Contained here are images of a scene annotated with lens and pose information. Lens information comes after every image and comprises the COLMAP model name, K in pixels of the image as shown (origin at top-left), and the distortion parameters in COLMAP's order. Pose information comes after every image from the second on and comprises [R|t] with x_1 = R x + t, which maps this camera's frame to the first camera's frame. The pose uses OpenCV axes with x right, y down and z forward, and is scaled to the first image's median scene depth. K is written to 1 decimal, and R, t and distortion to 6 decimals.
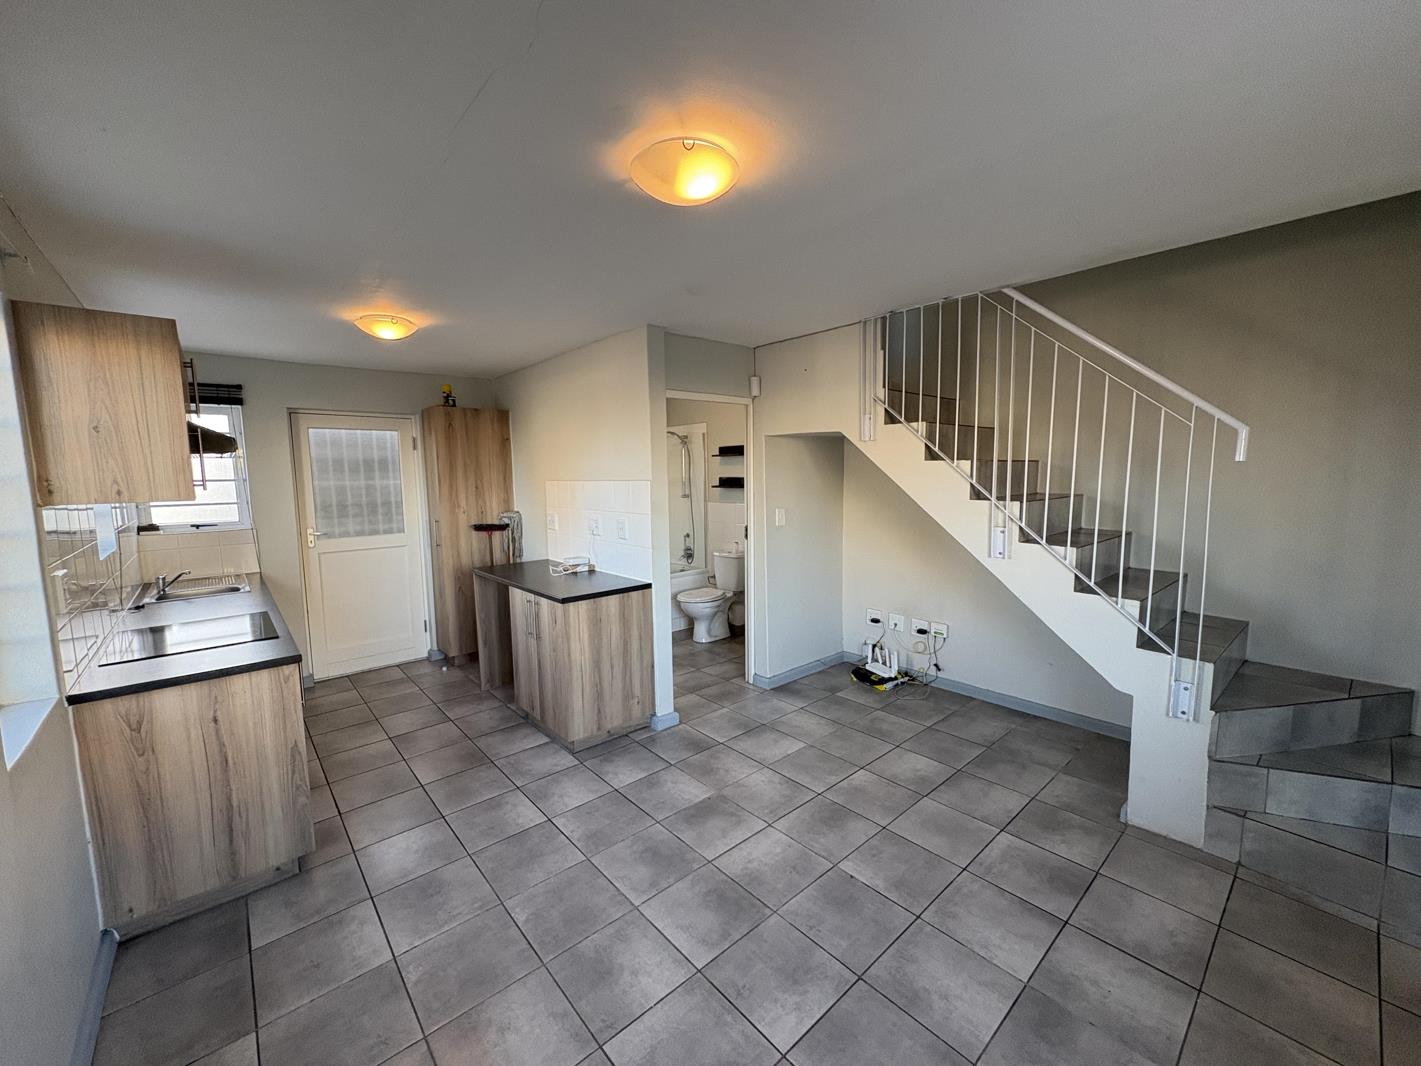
lens RADIAL K [[567.7, 0, 712.8], [0, 567.7, 533.7], [0, 0, 1]] dist [-0.000355, -0.000080]
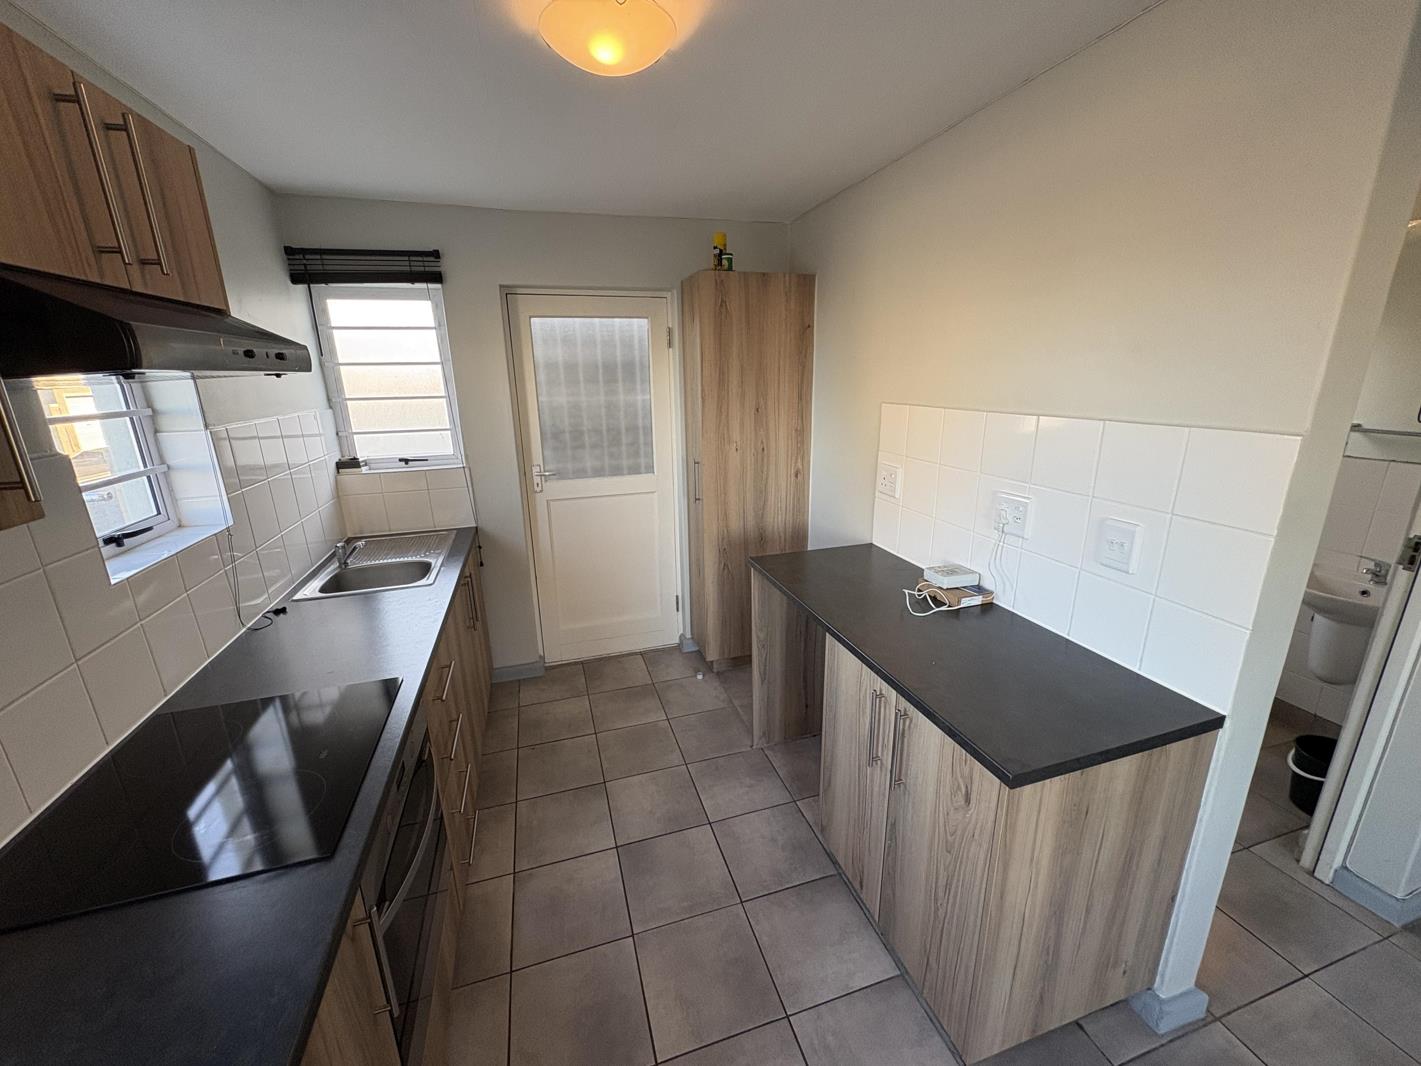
lens RADIAL K [[567.7, 0, 712.8], [0, 567.7, 533.7], [0, 0, 1]] dist [-0.000355, -0.000080]
pose [[0.914313, 0.110251, -0.389714, -0.209790], [-0.039728, 0.982009, 0.184606, -0.062413], [0.403056, -0.153305, 0.902244, 0.412957]]
